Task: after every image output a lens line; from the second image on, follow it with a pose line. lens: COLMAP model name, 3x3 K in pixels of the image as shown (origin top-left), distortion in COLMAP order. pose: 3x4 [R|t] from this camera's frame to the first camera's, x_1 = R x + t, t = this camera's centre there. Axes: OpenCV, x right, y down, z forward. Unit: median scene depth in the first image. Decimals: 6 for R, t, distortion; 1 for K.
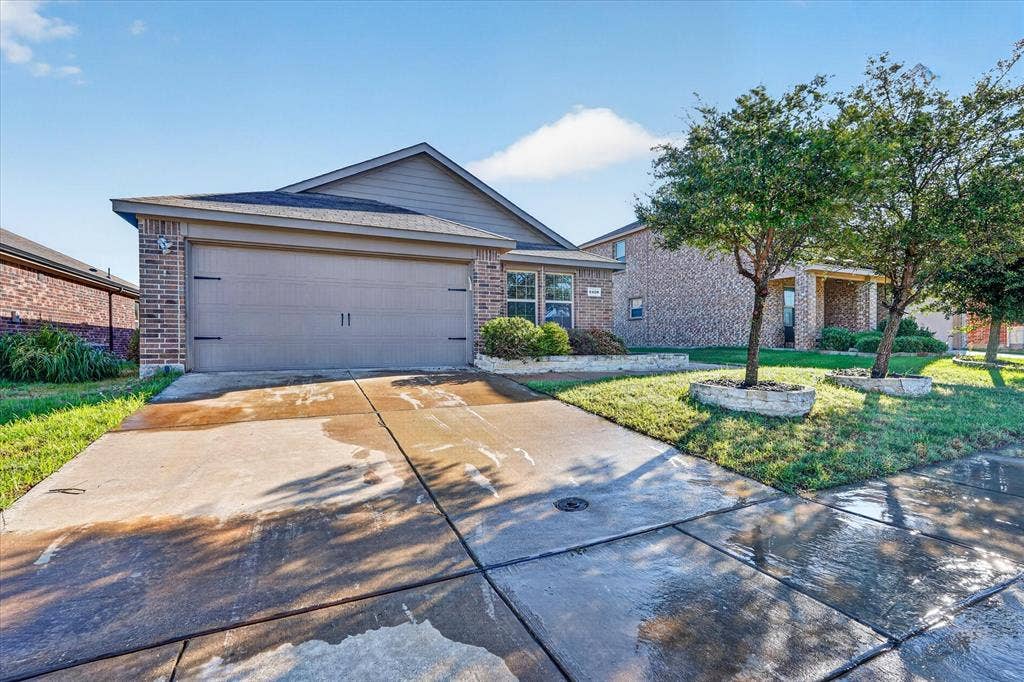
lens RADIAL K [[452.1, 0, 509.5], [0, 452.1, 344.9], [0, 0, 1]] dist [-0.000543, 0.000723]
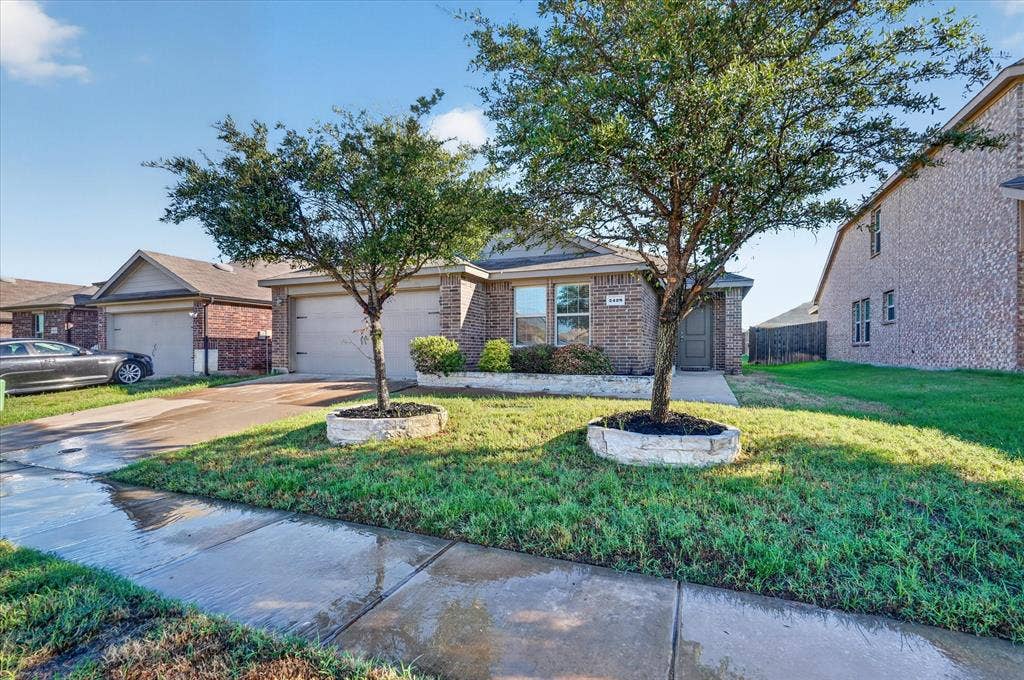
lens RADIAL K [[452.1, 0, 509.5], [0, 452.1, 343.9], [0, 0, 1]] dist [-0.000543, 0.000723]
pose [[0.681419, -0.011798, -0.731798, 0.686068], [-0.010803, 0.999599, -0.026175, -0.008435], [0.731814, 0.025742, 0.681018, 0.263508]]
